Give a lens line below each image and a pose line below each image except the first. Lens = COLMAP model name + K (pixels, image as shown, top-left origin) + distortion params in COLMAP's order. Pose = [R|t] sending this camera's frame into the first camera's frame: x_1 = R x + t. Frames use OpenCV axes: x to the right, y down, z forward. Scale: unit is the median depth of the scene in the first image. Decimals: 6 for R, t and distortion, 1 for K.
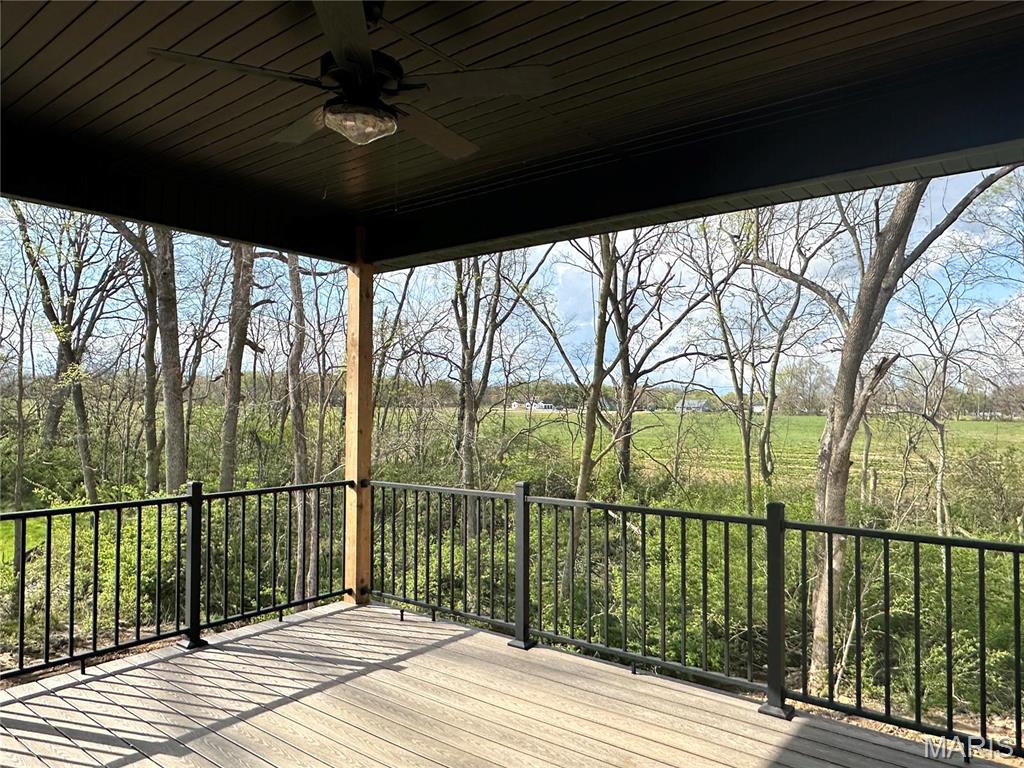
lens RADIAL K [[709.3, 0, 507.4], [0, 709.3, 383.4], [0, 0, 1]] dist [0.002342, 0.001093]
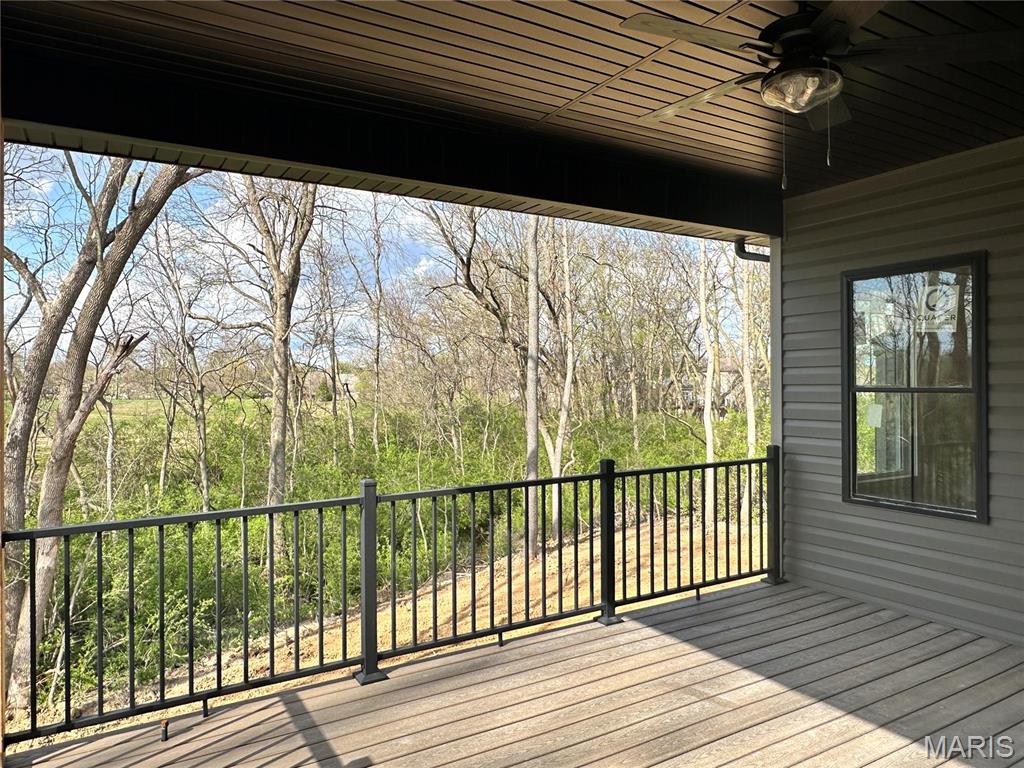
lens RADIAL K [[709.3, 0, 507.4], [0, 709.3, 383.4], [0, 0, 1]] dist [0.002342, 0.001093]
pose [[0.339807, -0.005898, 0.940477, -0.252867], [-0.022470, 0.999644, 0.014388, 0.004842], [-0.940227, -0.026022, 0.339553, 0.211692]]
